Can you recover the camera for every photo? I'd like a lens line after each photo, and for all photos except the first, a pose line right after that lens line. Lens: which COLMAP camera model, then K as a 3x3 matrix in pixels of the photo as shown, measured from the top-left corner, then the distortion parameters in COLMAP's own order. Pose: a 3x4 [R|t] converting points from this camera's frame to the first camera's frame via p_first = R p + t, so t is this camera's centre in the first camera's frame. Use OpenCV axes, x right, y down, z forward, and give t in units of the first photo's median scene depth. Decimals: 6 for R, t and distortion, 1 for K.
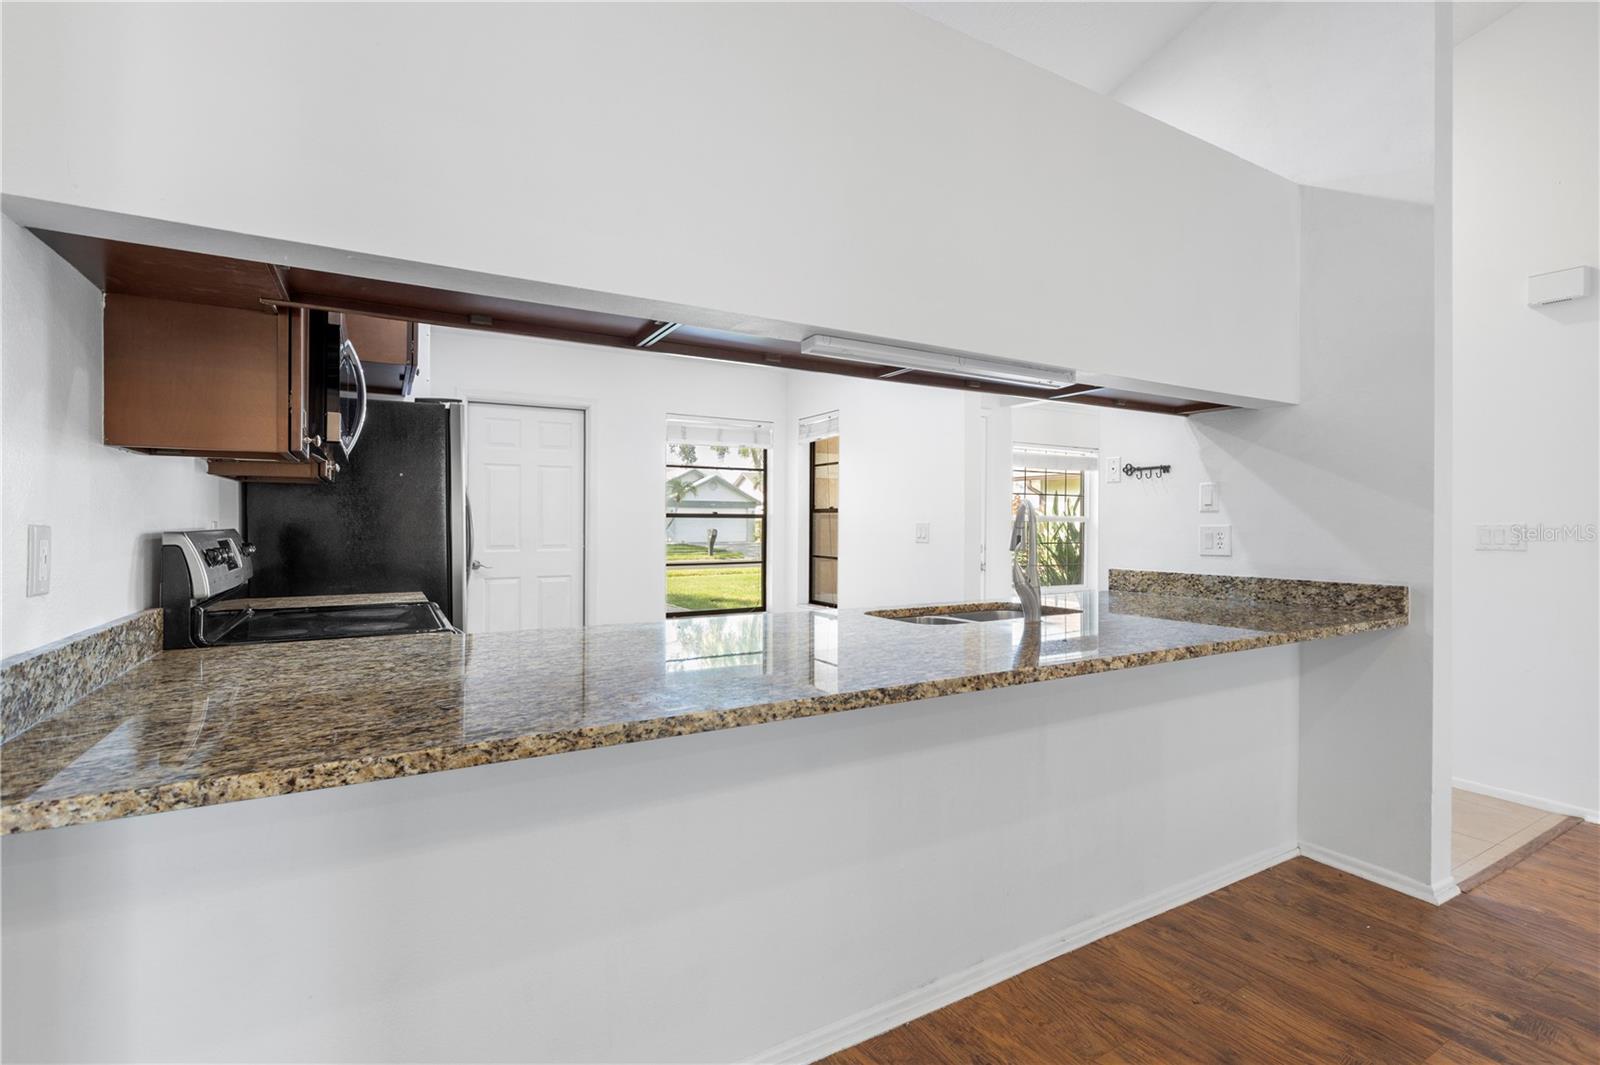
lens RADIAL K [[720.0, 0, 784.3], [0, 720.0, 517.9], [0, 0, 1]] dist [0.000934, -0.001364]
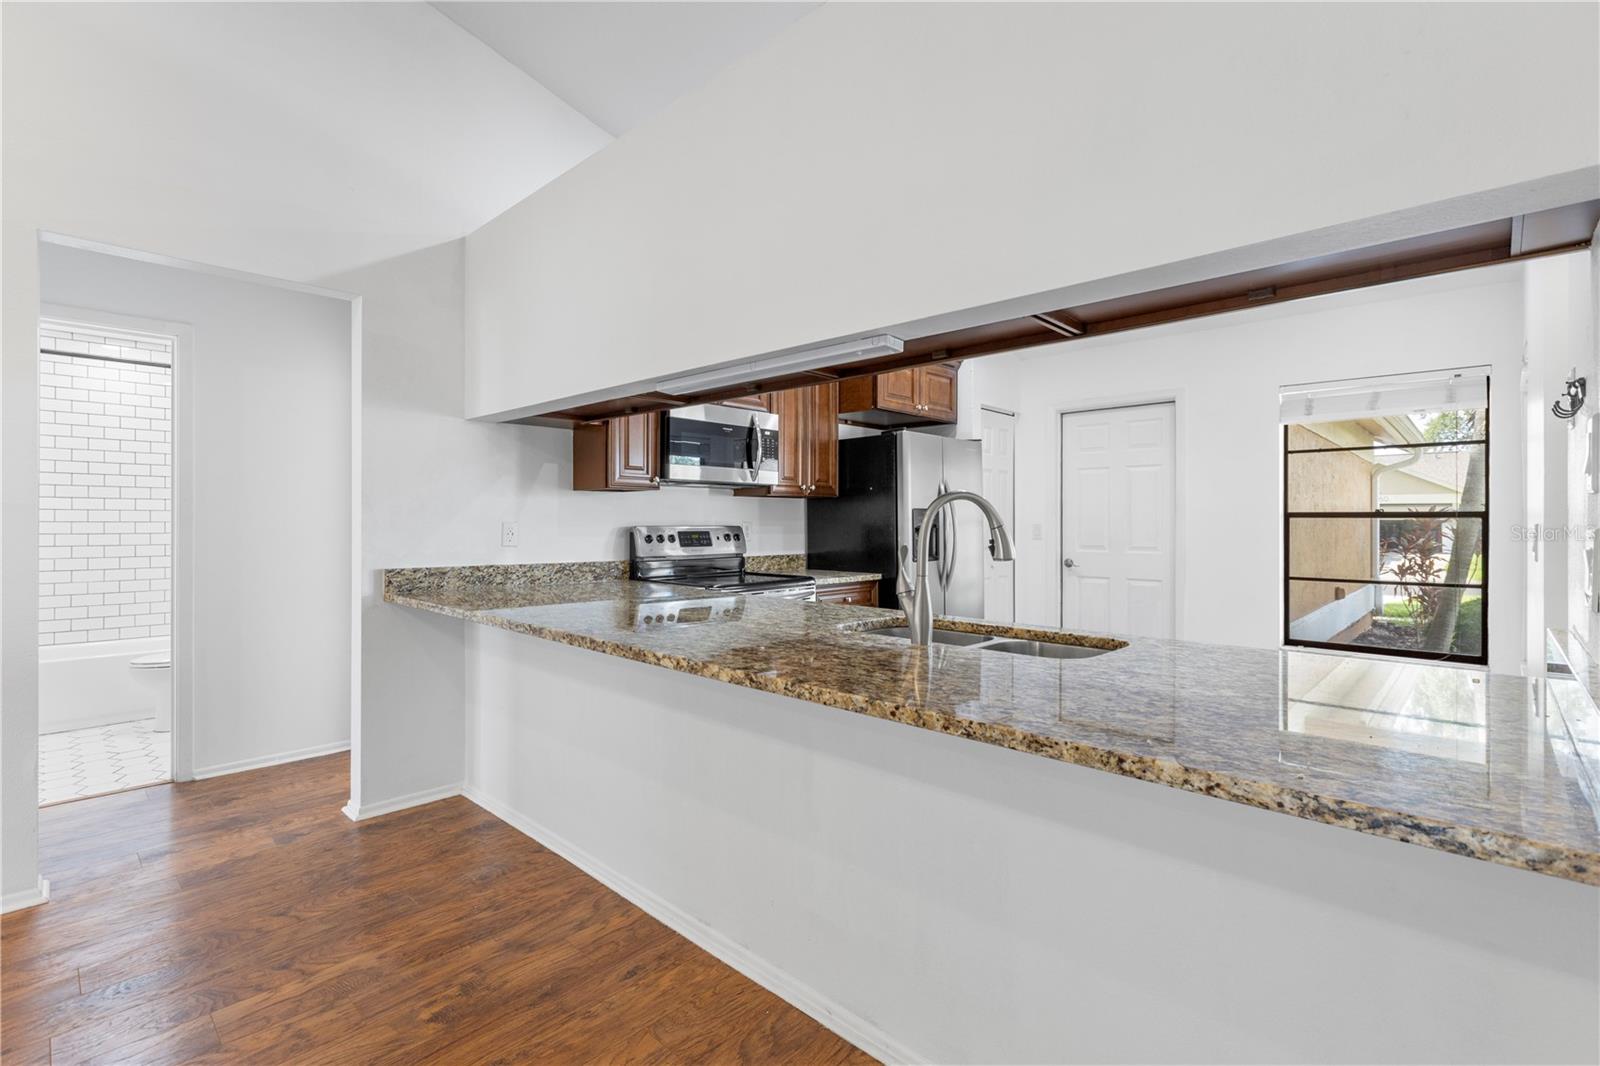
lens RADIAL K [[720.0, 0, 800.0], [0, 720.0, 527.0], [0, 0, 1]] dist [0.000934, -0.001364]
pose [[0.293716, 0.003380, -0.955887, 0.998871], [0.003355, 0.999984, 0.004567, 0.009619], [0.955887, -0.004548, 0.293699, 0.606849]]
